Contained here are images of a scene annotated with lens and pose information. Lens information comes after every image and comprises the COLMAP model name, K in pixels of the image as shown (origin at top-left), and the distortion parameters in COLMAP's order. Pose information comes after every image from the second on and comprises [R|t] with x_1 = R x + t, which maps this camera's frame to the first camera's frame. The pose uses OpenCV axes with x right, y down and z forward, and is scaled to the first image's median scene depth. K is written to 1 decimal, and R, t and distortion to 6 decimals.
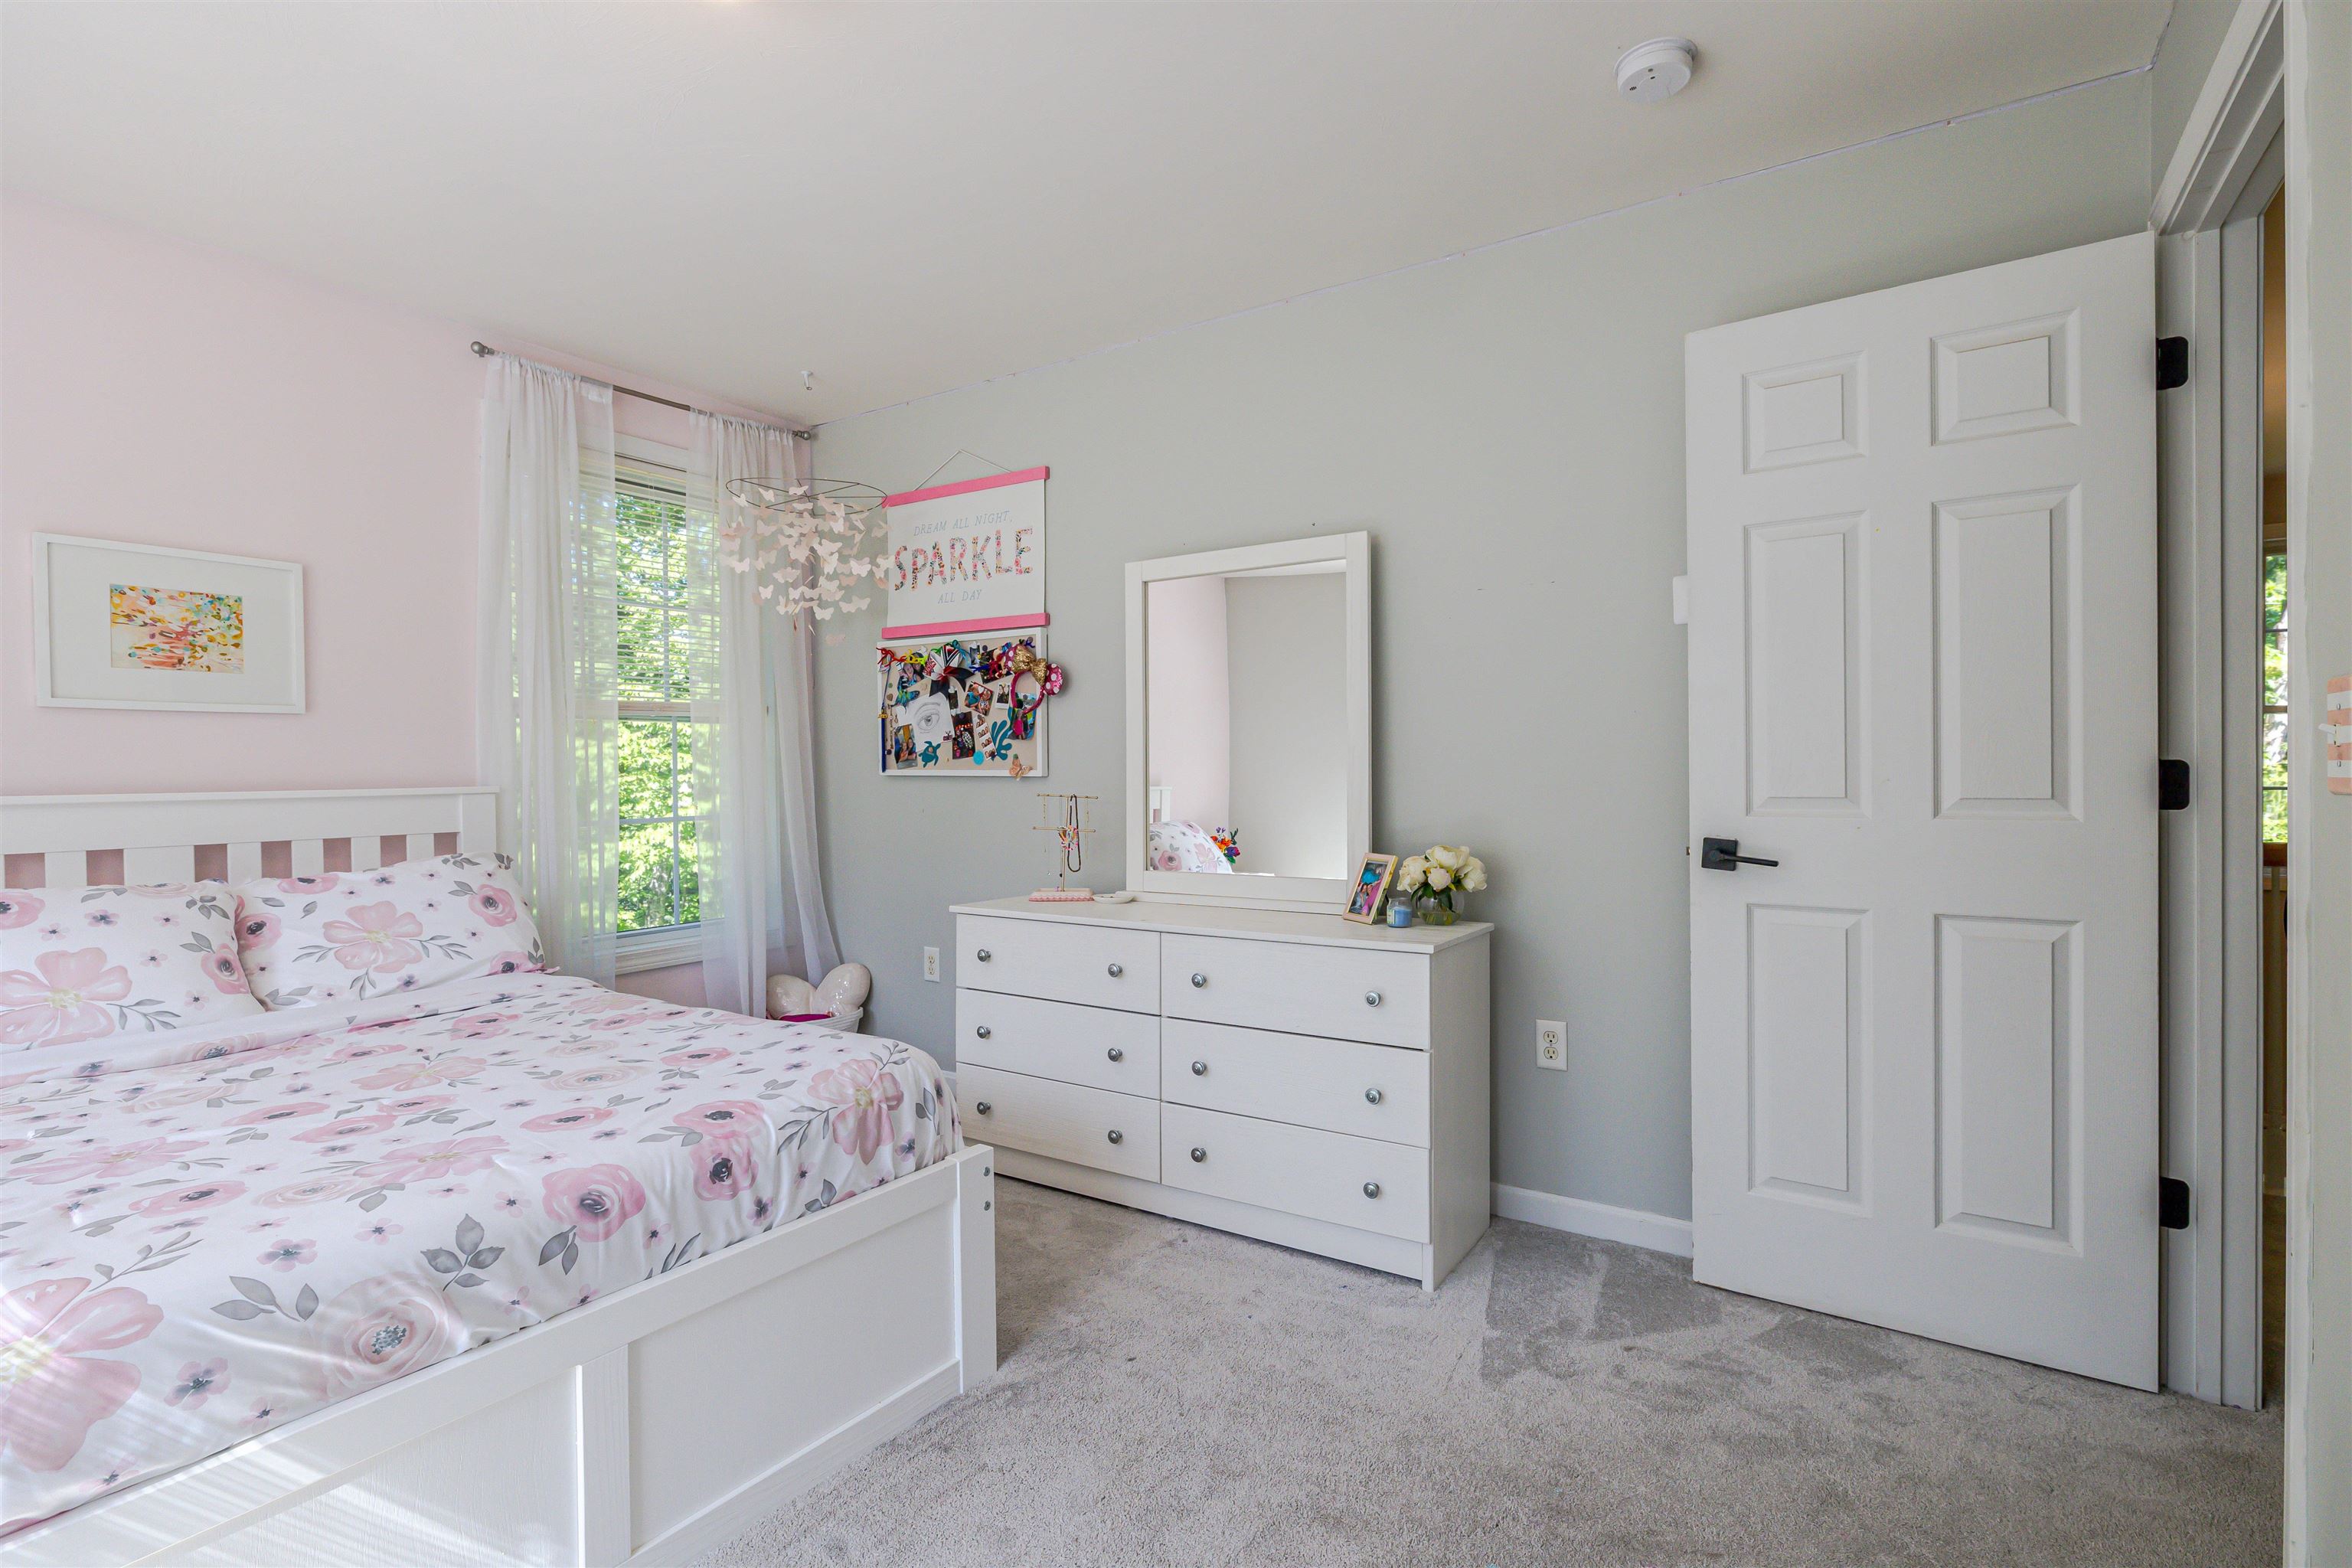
lens RADIAL K [[1096.3, 0, 1186.0], [0, 1096.3, 782.9], [0, 0, 1]] dist [-0.008433, 0.002090]
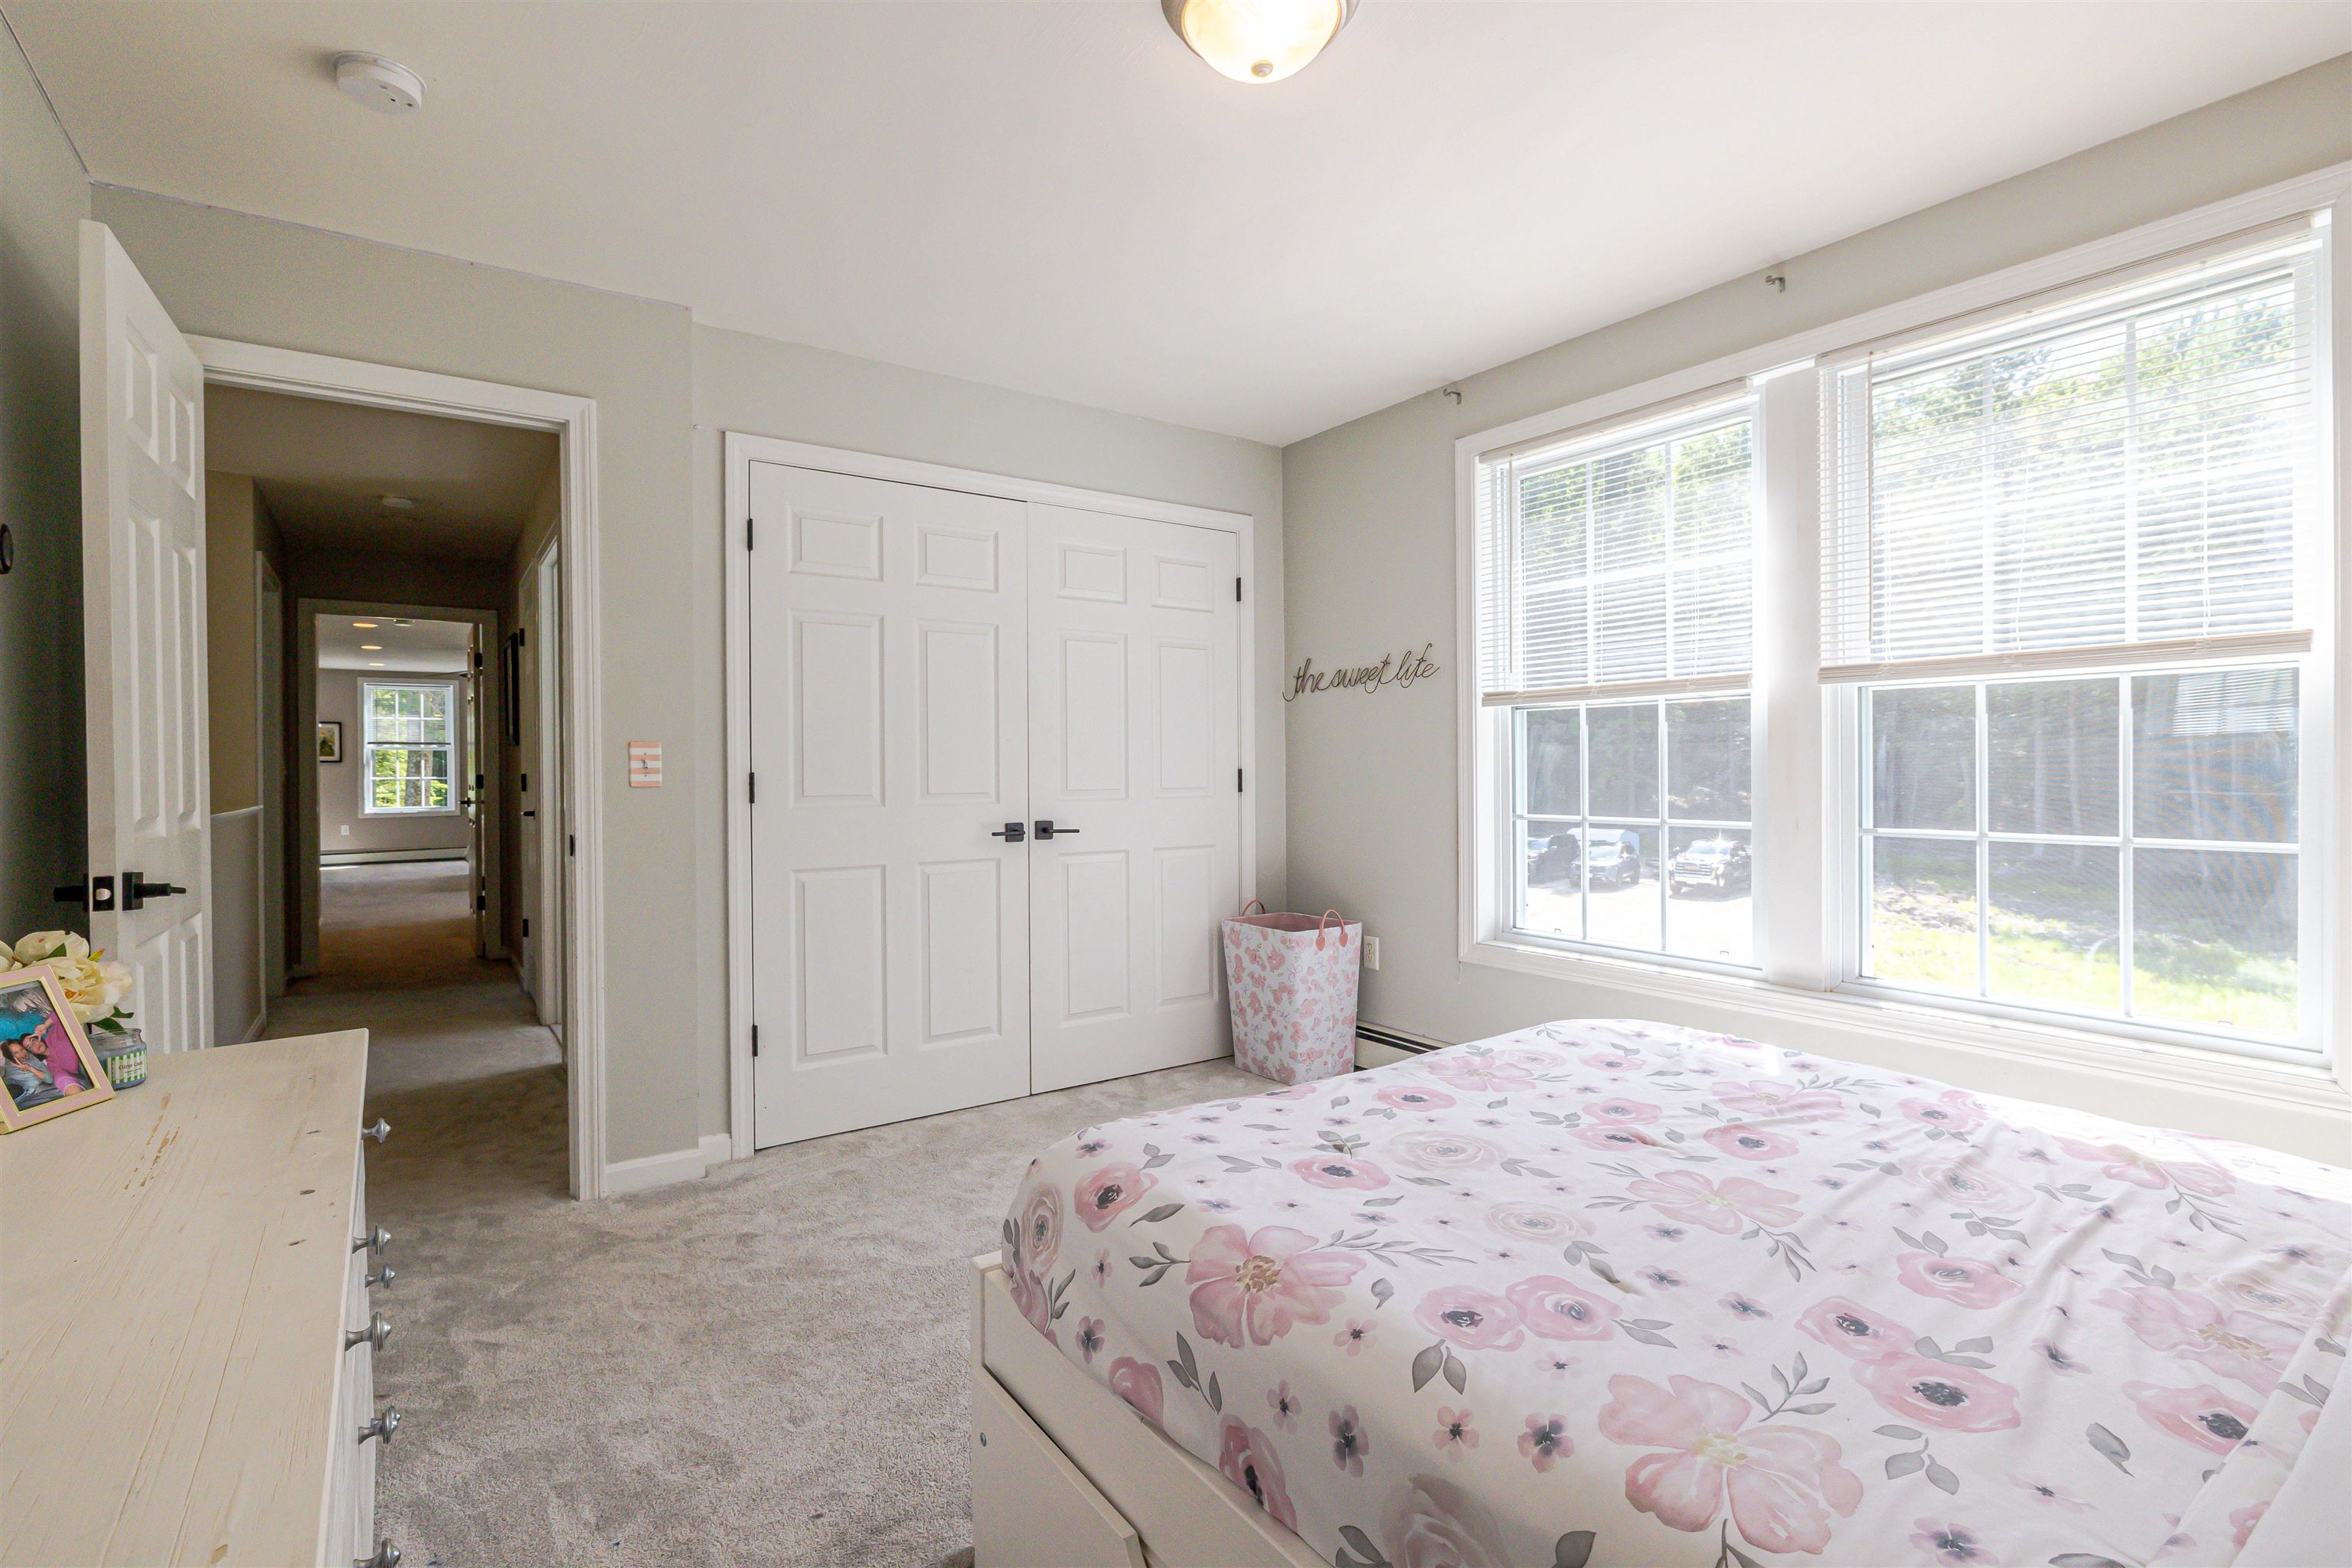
lens RADIAL K [[1098.4, 0, 1173.5], [0, 1098.4, 779.4], [0, 0, 1]] dist [-0.010399, 0.001061]
pose [[-0.927264, 0.008494, 0.374313, -0.499159], [0.015475, 0.999758, 0.015647, -0.009789], [-0.374089, 0.020302, -0.927170, 1.370466]]
